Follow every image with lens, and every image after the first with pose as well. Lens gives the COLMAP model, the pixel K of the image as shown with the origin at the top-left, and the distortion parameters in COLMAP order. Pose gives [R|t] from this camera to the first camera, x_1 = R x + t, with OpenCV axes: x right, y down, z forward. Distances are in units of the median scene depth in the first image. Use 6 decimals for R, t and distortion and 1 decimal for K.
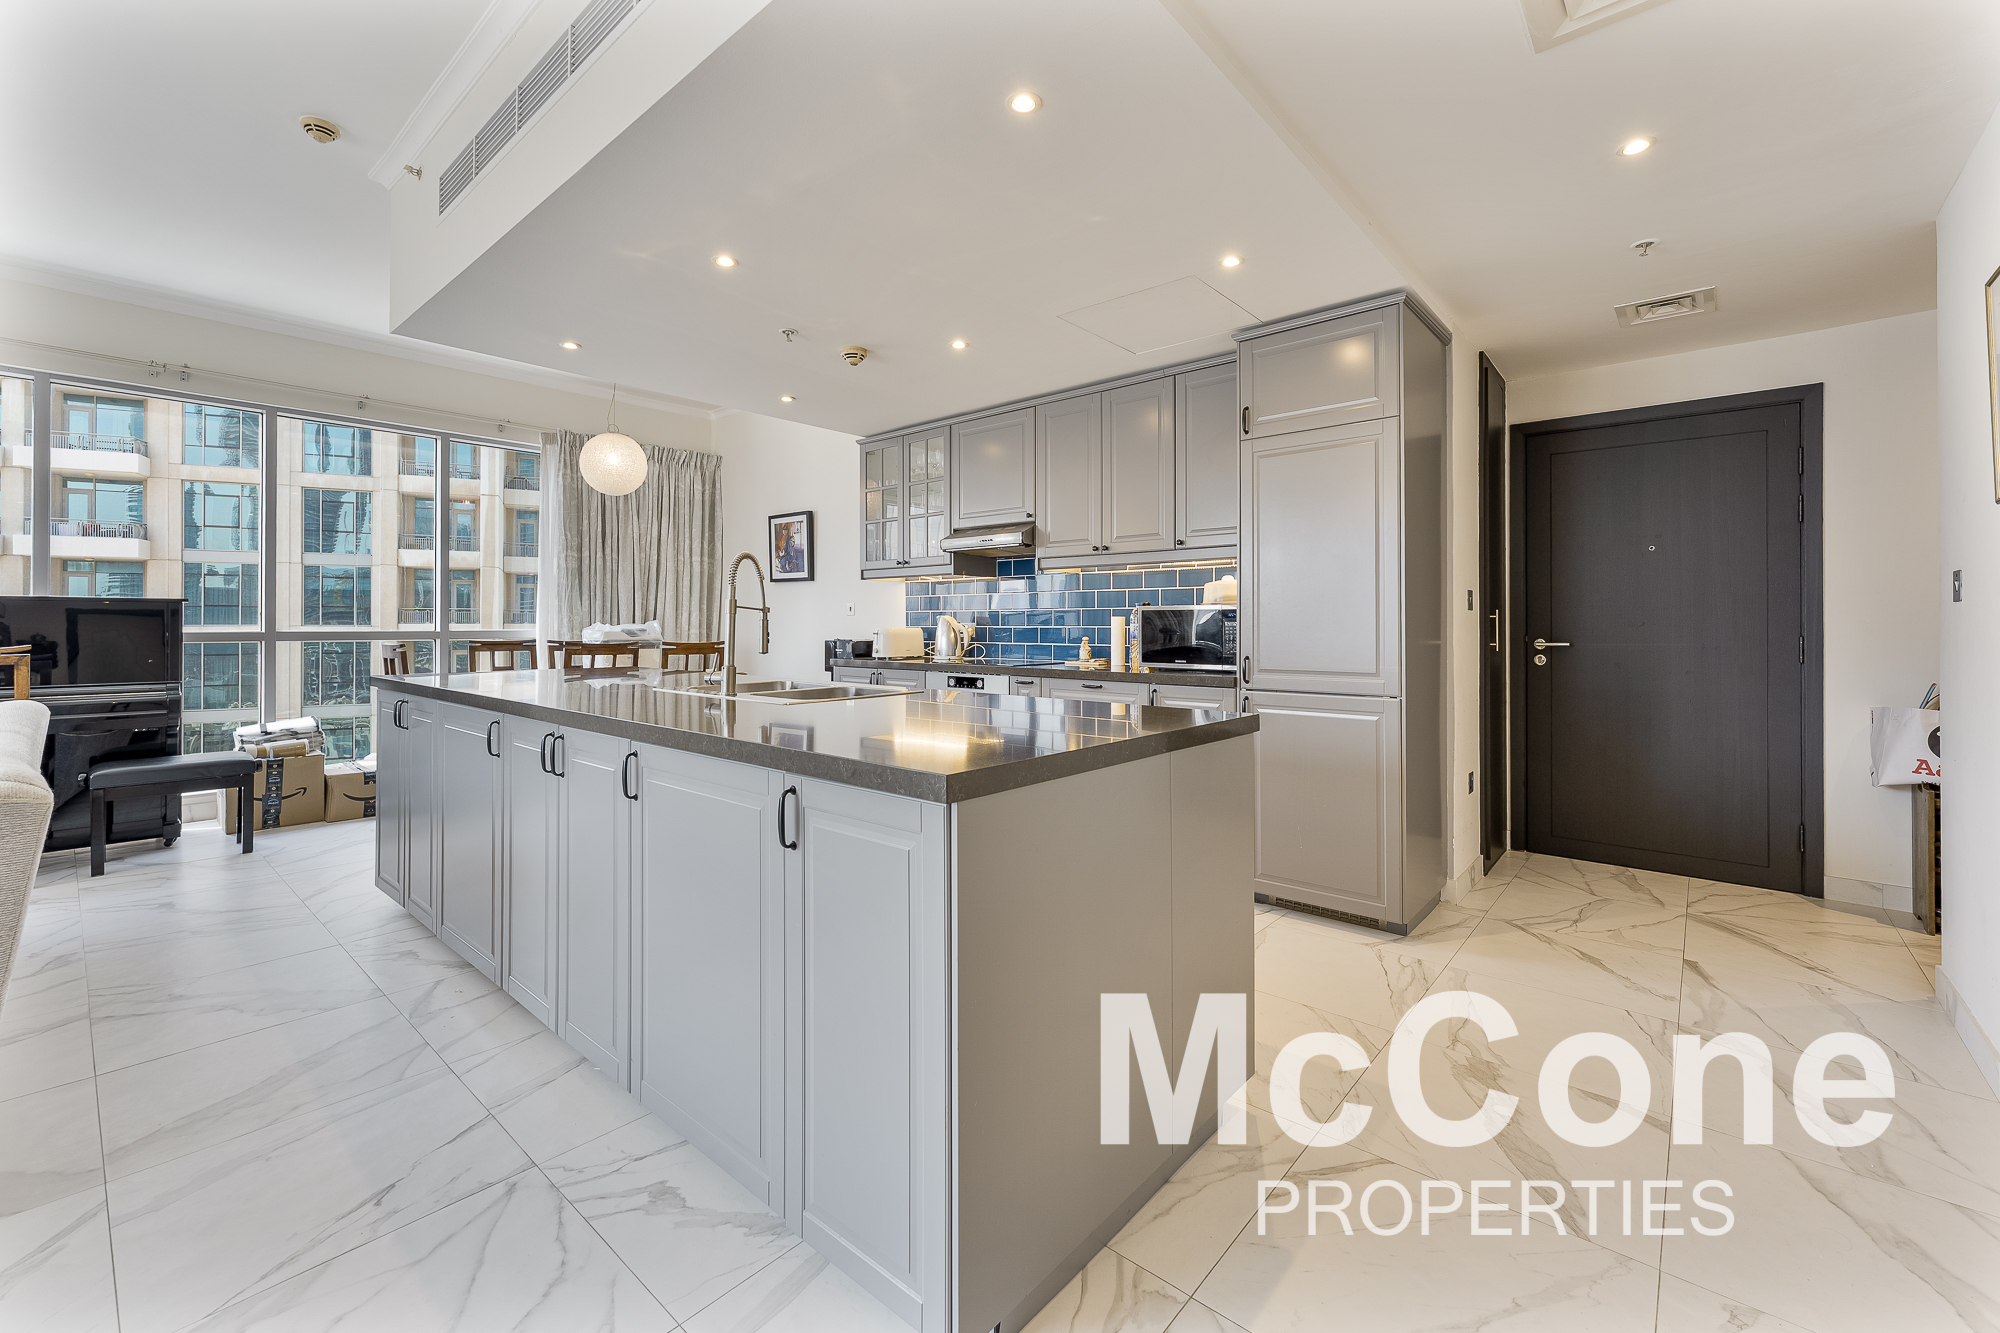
lens RADIAL K [[793.9, 0, 1013.8], [0, 793.9, 612.4], [0, 0, 1]] dist [0.001240, 0.000091]
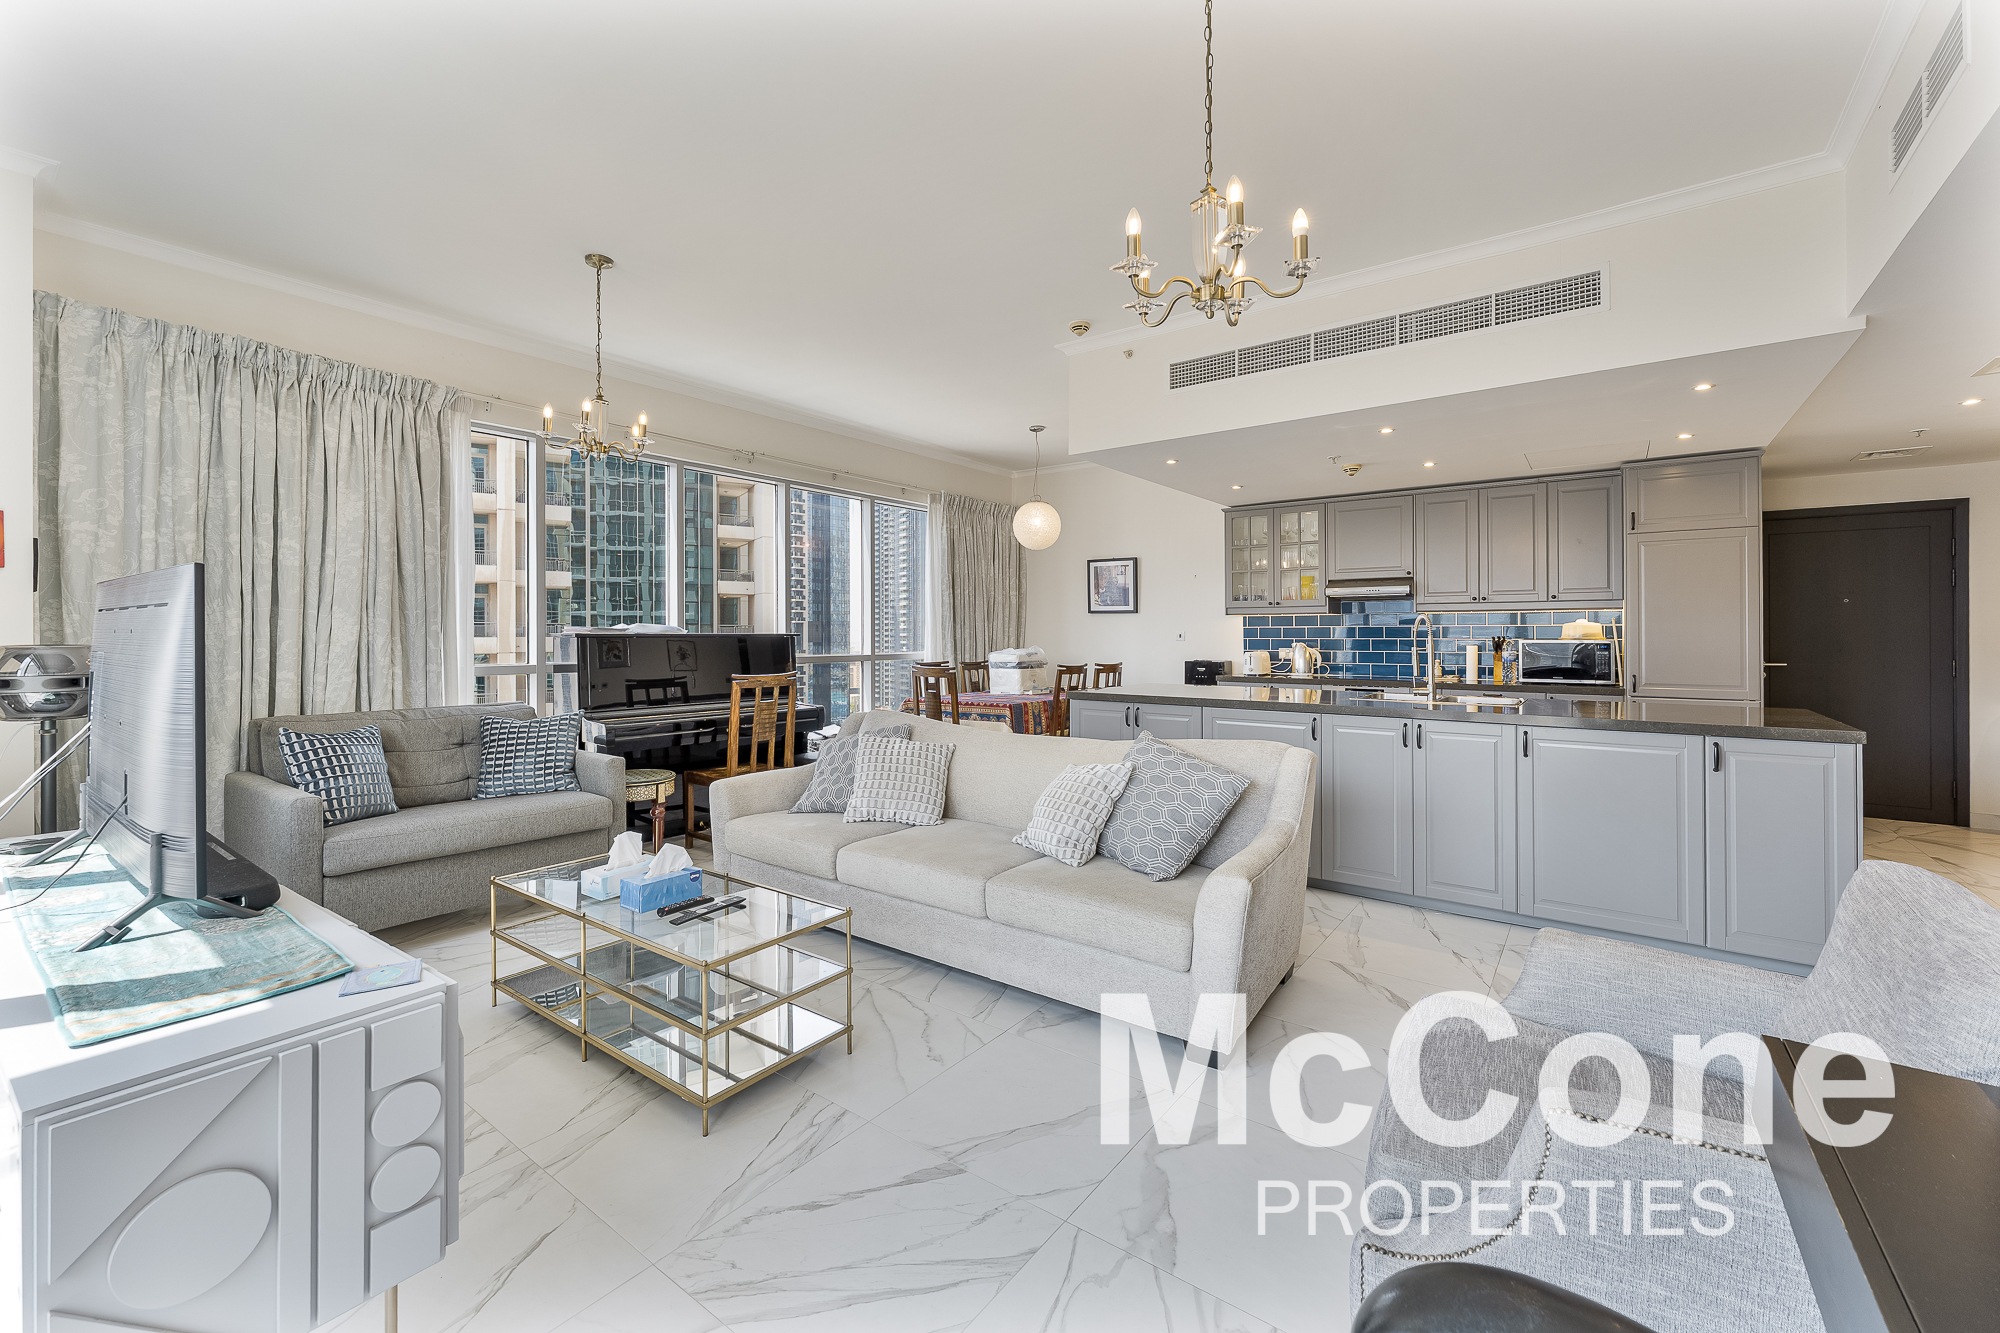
lens RADIAL K [[822.2, 0, 1000.2], [0, 822.2, 629.2], [0, 0, 1]] dist [-0.000703, -0.000776]
pose [[0.998413, 0.000280, 0.056323, -0.665704], [-0.000517, 0.999991, 0.004199, -0.024124], [-0.056321, -0.004222, 0.998404, -0.344993]]
